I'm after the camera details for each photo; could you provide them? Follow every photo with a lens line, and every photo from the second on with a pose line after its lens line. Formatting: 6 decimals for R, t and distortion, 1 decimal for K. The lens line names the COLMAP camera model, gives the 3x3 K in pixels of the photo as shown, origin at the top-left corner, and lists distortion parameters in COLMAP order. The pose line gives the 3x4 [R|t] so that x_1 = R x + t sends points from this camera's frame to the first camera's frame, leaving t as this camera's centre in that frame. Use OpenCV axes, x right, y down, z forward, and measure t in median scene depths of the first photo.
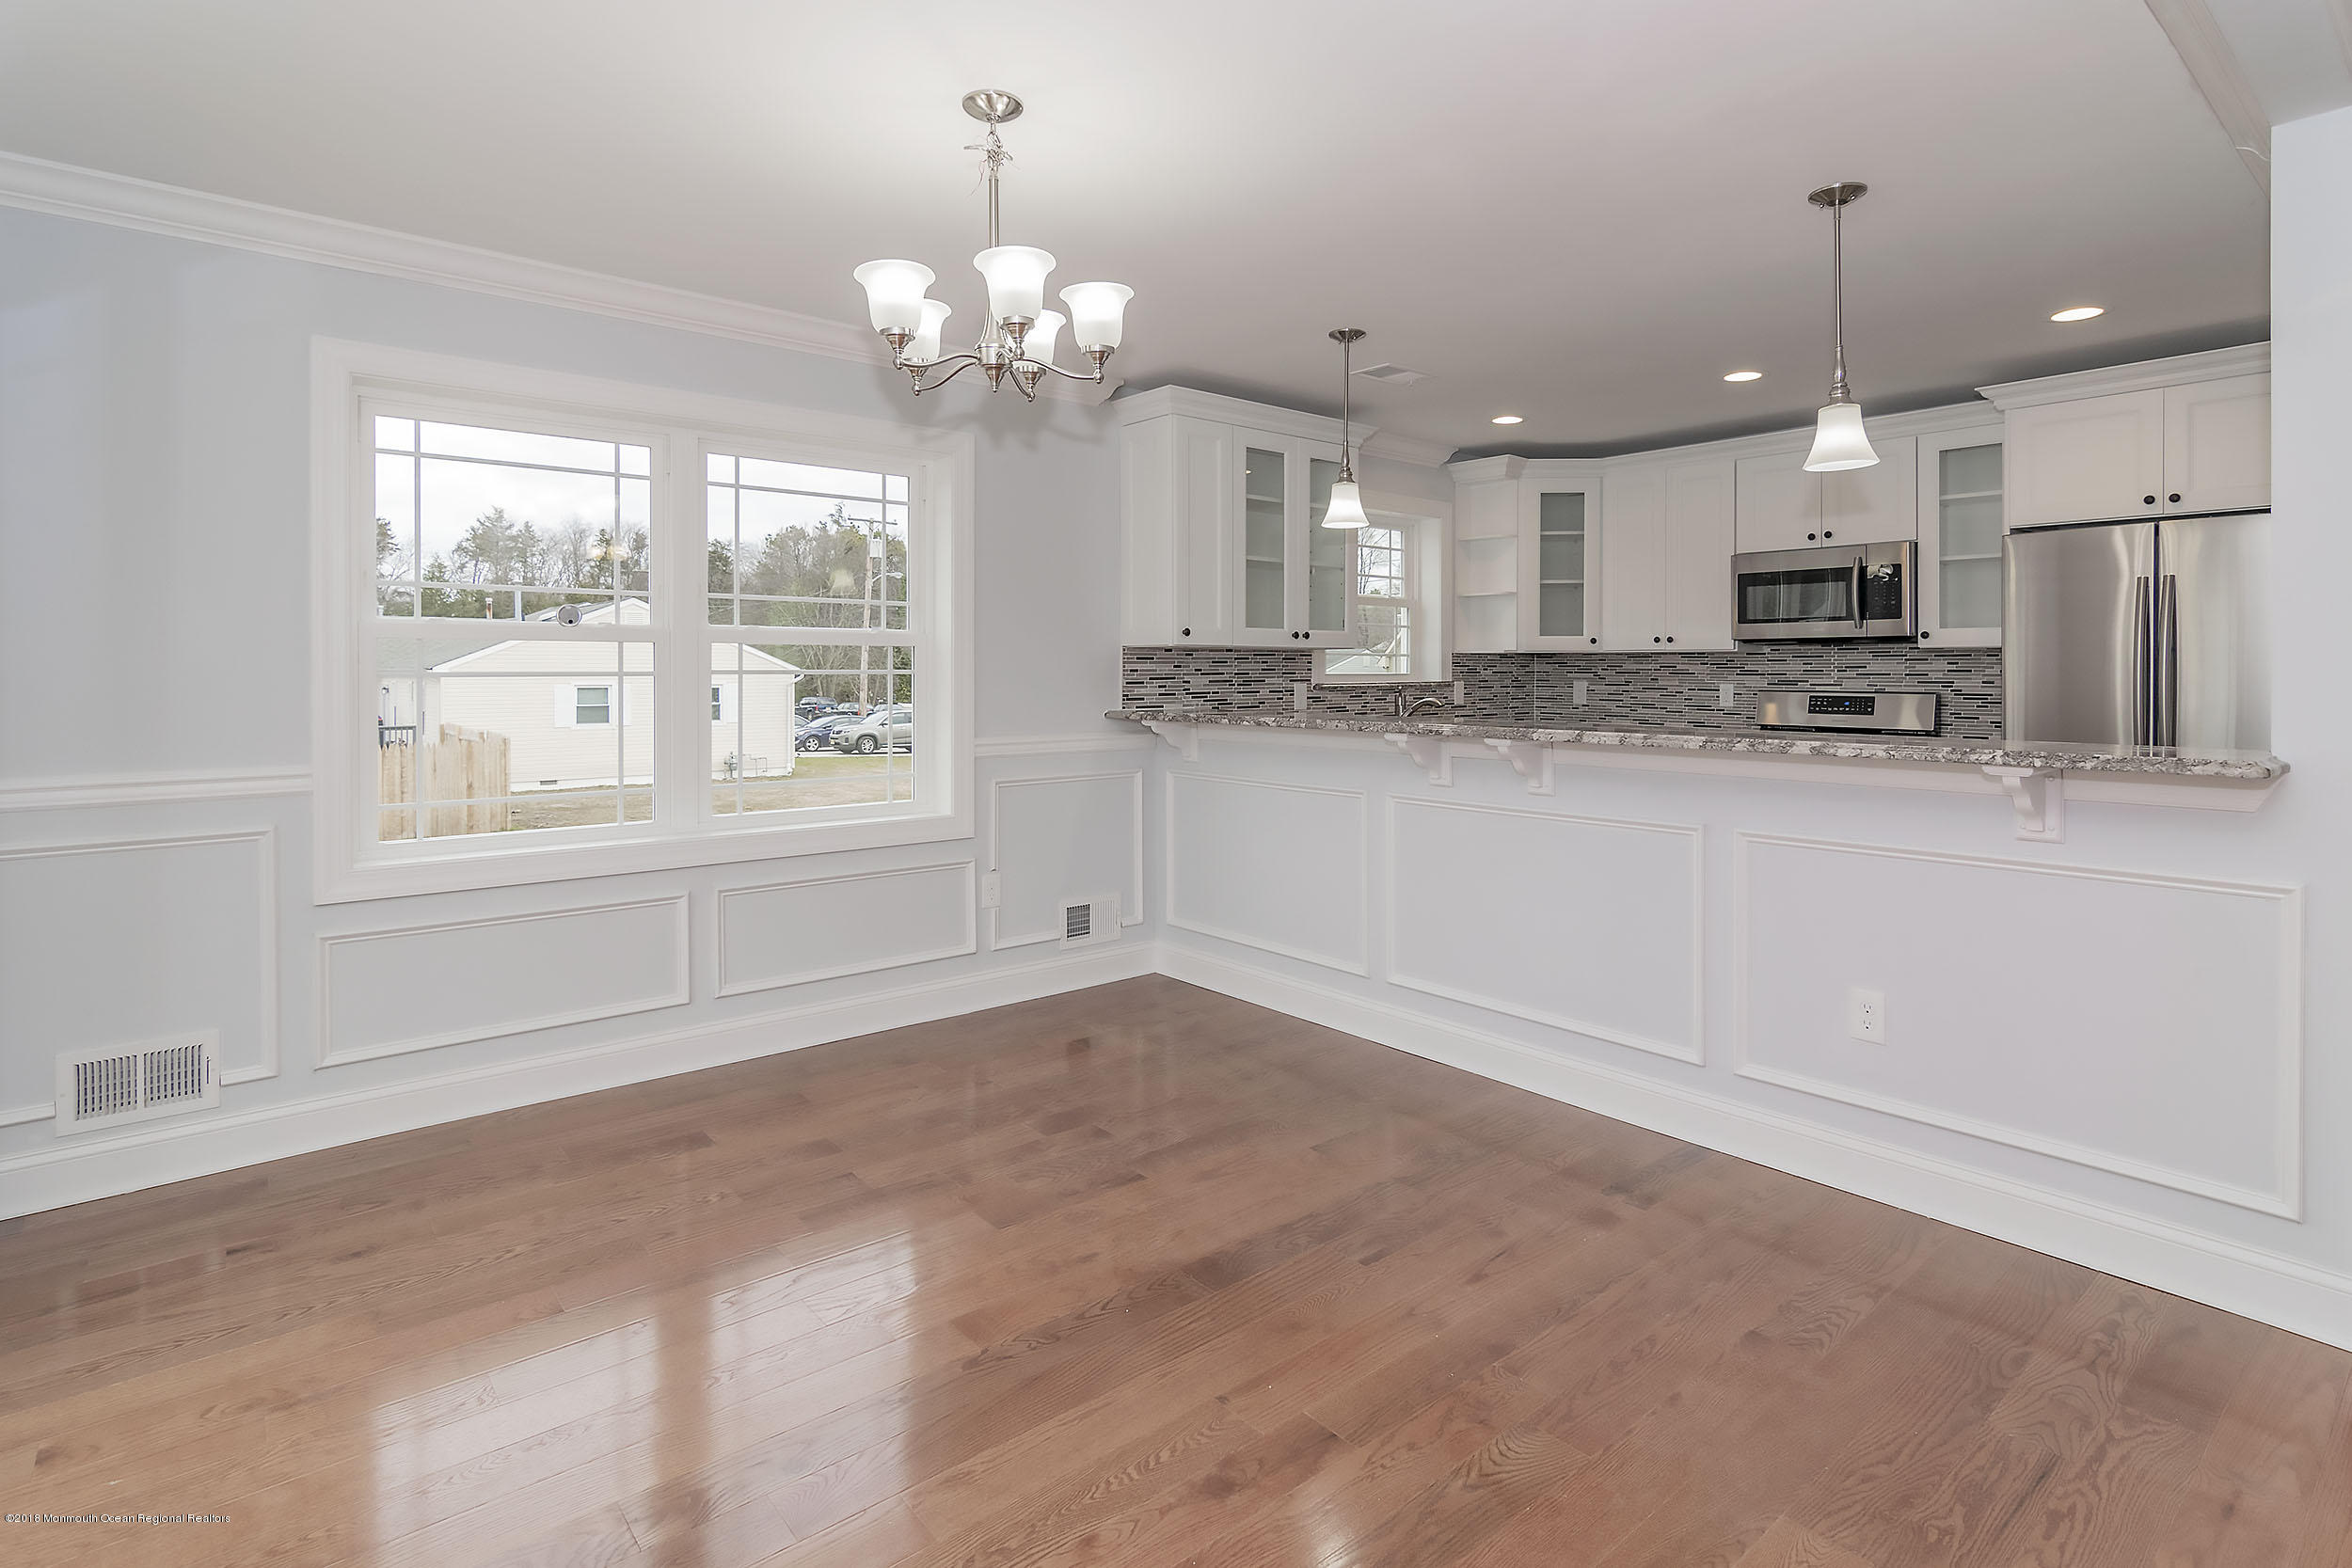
lens RADIAL K [[1152.7, 0, 1201.8], [0, 1152.7, 668.6], [0, 0, 1]] dist [-0.011503, 0.002889]
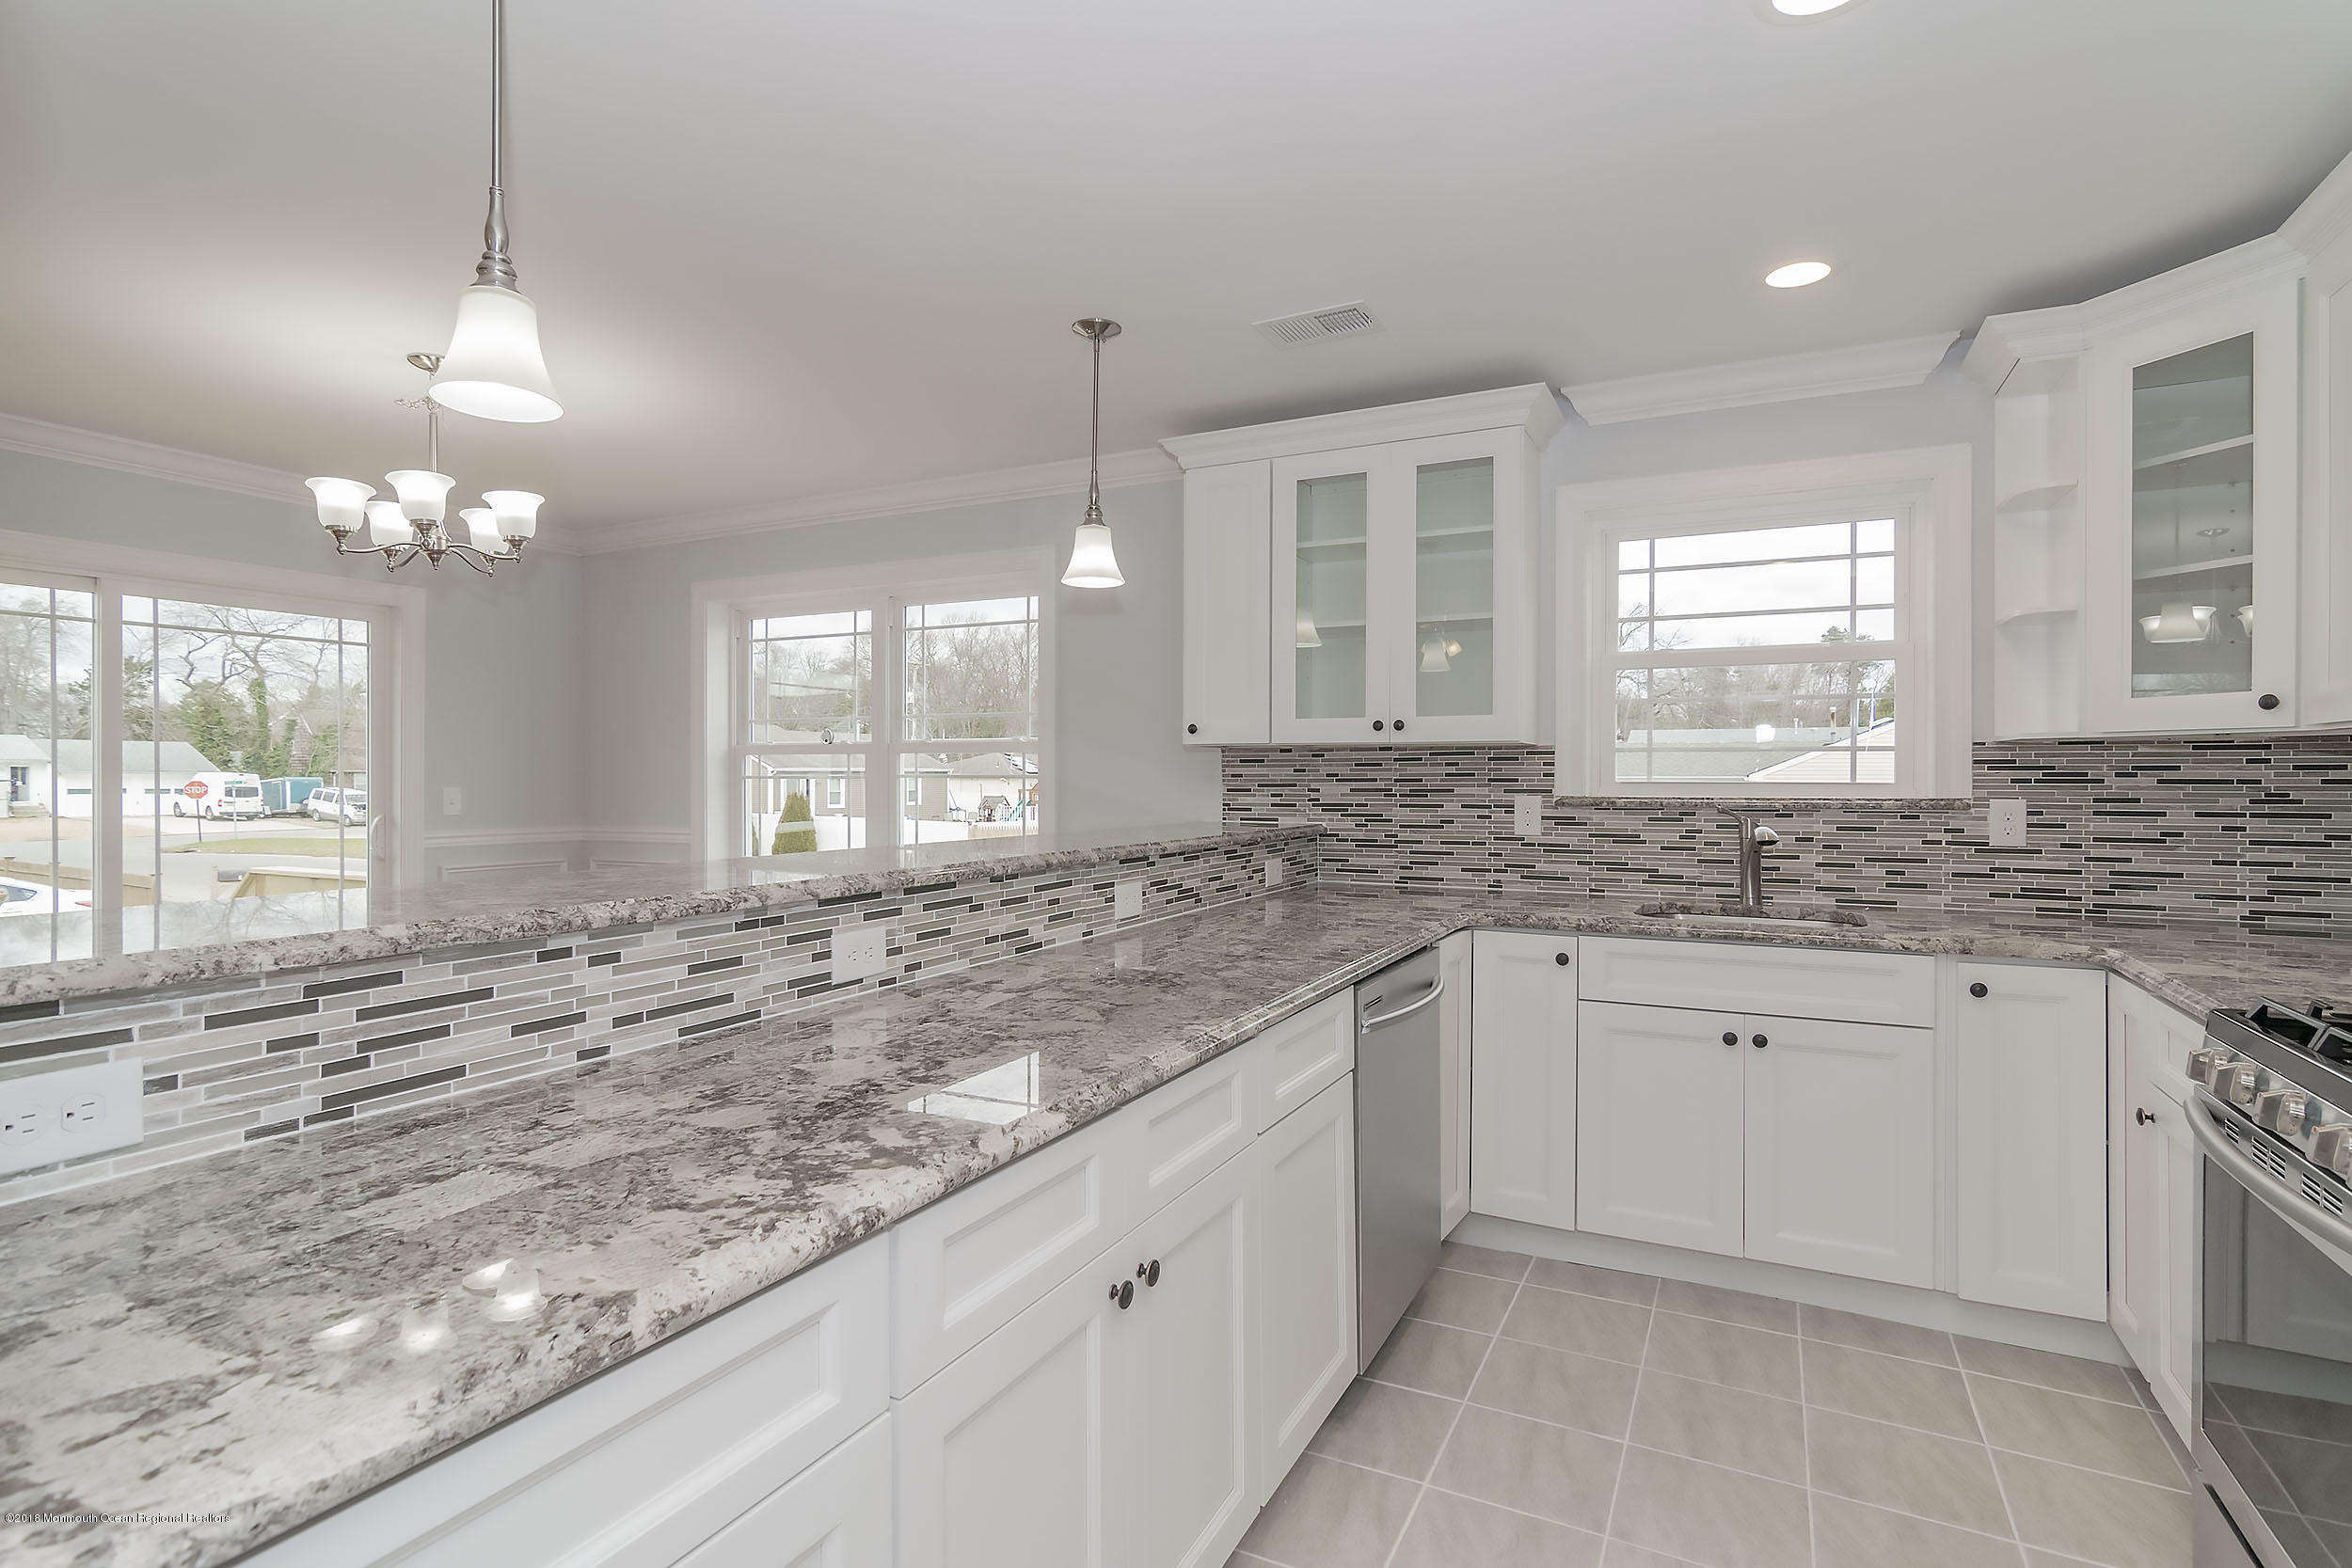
lens RADIAL K [[1152.7, 0, 1169.7], [0, 1152.7, 774.3], [0, 0, 1]] dist [-0.011503, 0.002889]
pose [[0.386393, -0.001860, -0.922332, 0.660396], [-0.002158, 0.999993, -0.002921, 0.003193], [0.922332, 0.003119, 0.386387, 0.591244]]
